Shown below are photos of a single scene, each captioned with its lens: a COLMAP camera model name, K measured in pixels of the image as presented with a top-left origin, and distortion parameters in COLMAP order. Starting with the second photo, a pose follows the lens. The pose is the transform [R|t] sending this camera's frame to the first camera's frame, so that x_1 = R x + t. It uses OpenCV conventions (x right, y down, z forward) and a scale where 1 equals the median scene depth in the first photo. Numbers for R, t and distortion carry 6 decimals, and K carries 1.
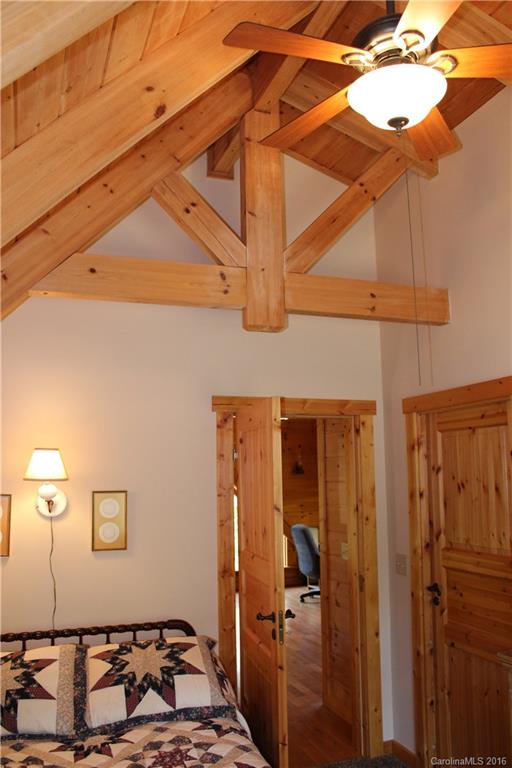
lens RADIAL K [[640.0, 0, 256.3], [0, 640.0, 385.3], [0, 0, 1]] dist [-0.164696, 0.138958]
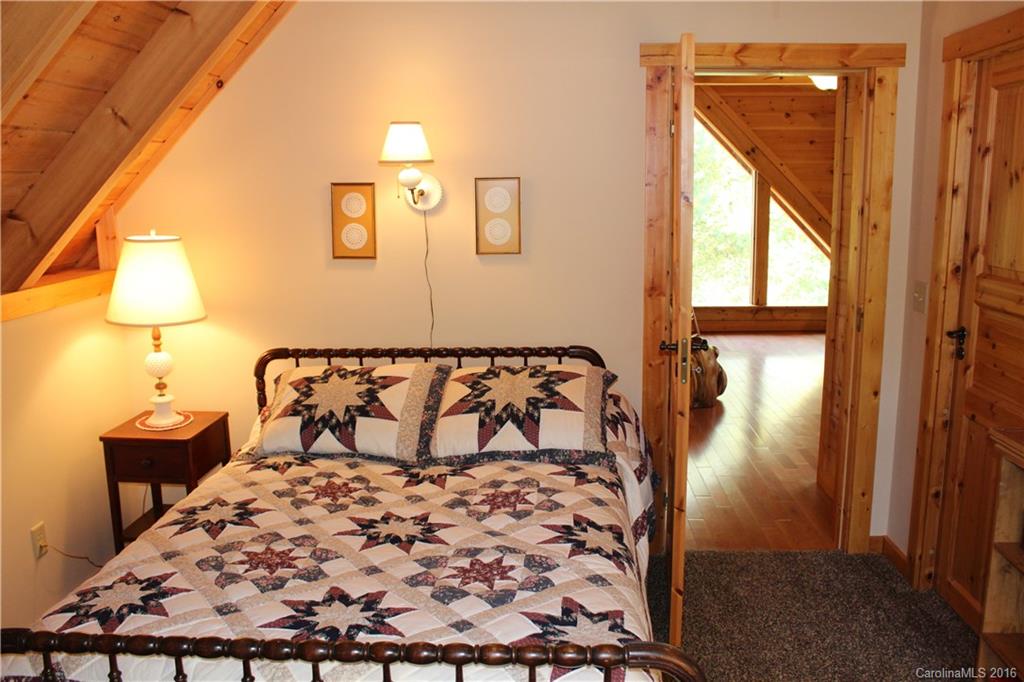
lens RADIAL K [[853.4, 0, 510.3], [0, 853.4, 343.4], [0, 0, 1]] dist [-0.164696, 0.138958]
pose [[0.919020, 0.074825, -0.387046, 0.197386], [0.052961, 0.949485, 0.309311, 0.042175], [0.390638, -0.304761, 0.868633, 0.056203]]
